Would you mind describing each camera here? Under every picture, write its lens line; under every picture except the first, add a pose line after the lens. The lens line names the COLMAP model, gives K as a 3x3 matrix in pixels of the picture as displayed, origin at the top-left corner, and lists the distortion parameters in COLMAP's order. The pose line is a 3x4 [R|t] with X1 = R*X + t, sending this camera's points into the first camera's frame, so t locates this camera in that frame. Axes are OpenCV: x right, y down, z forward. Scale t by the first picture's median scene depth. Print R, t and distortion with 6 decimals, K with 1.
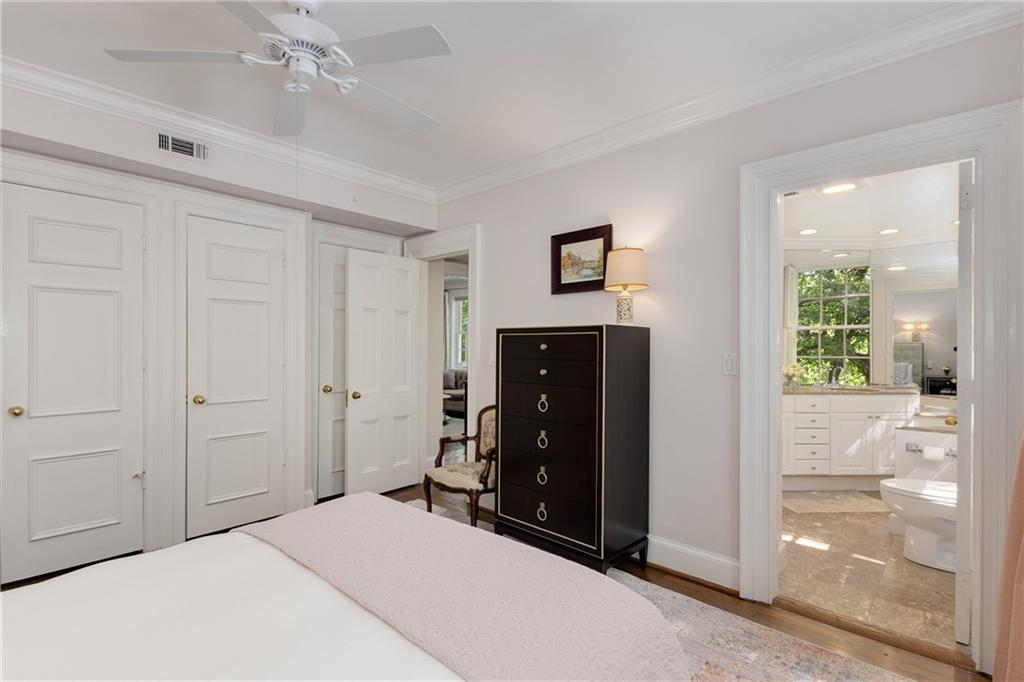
lens RADIAL K [[479.9, 0, 518.4], [0, 479.9, 349.5], [0, 0, 1]] dist [0.004079, 0.000226]
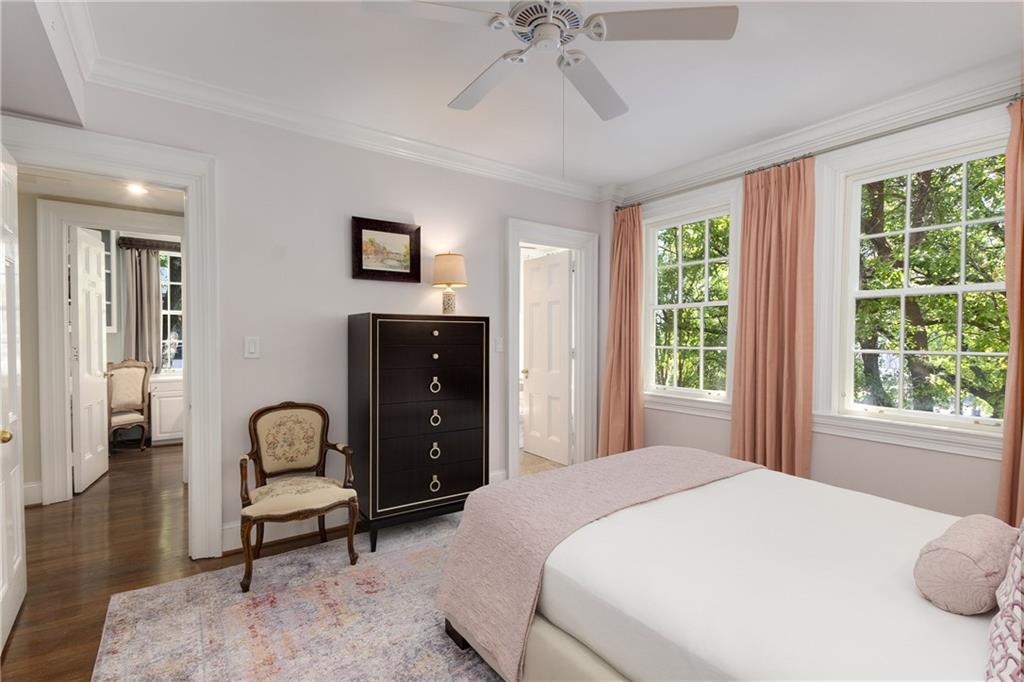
lens RADIAL K [[479.9, 0, 518.4], [0, 479.9, 349.5], [0, 0, 1]] dist [0.004079, 0.000226]
pose [[0.206985, -0.029990, 0.977884, -0.843489], [0.004076, 0.999548, 0.029791, -0.000186], [-0.978336, -0.002180, 0.207014, 0.506581]]
